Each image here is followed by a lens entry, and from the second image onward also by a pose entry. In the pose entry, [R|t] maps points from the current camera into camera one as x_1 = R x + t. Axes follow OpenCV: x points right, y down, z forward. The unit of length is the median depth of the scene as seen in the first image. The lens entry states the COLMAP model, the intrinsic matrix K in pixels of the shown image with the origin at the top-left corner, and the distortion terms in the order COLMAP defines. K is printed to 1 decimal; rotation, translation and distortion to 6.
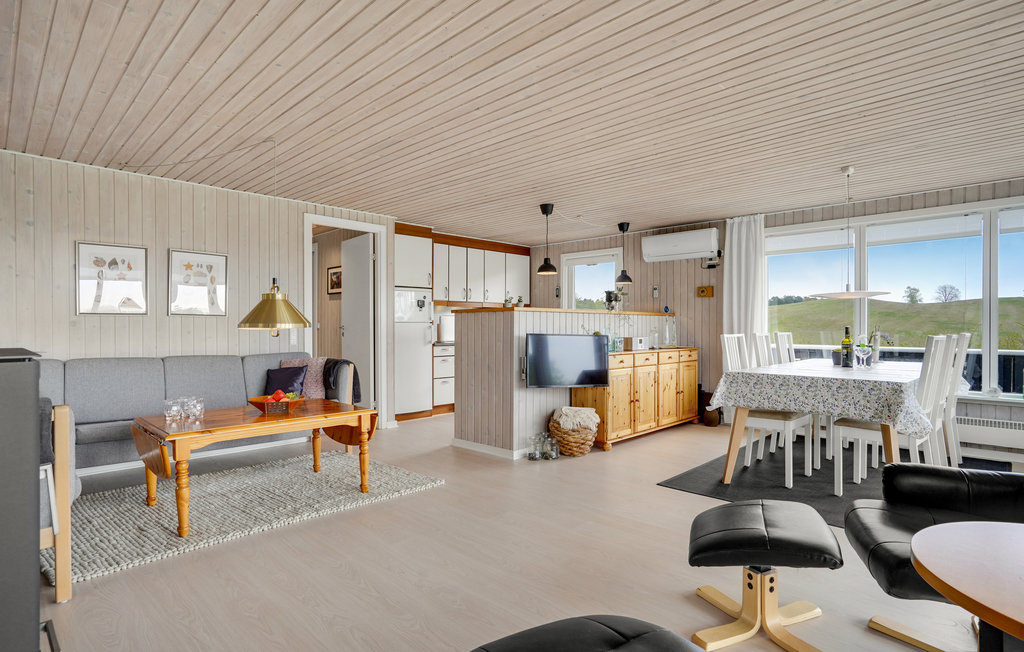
lens RADIAL K [[524.1, 0, 512.0], [0, 524.1, 326.0], [0, 0, 1]] dist [0.001108, 0.000472]
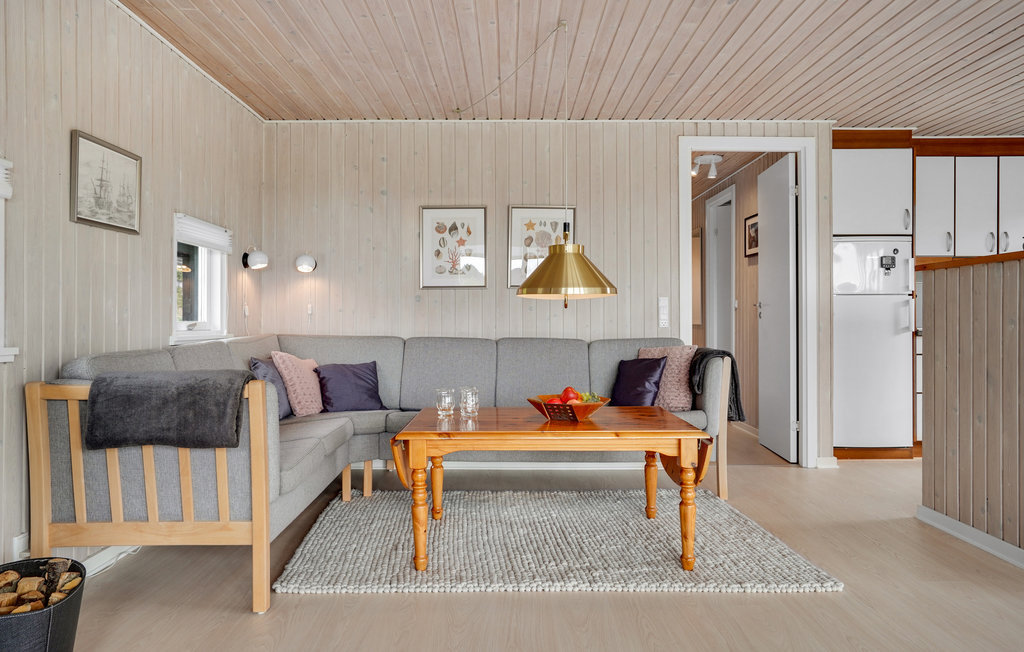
lens RADIAL K [[693.0, 0, 510.3], [0, 693.0, 309.5], [0, 0, 1]] dist [-0.054741, 0.077541]
pose [[0.706562, -0.009622, -0.707586, 0.110476], [0.002926, 0.999939, -0.010676, 0.026480], [0.707645, 0.005473, 0.706547, 0.262440]]
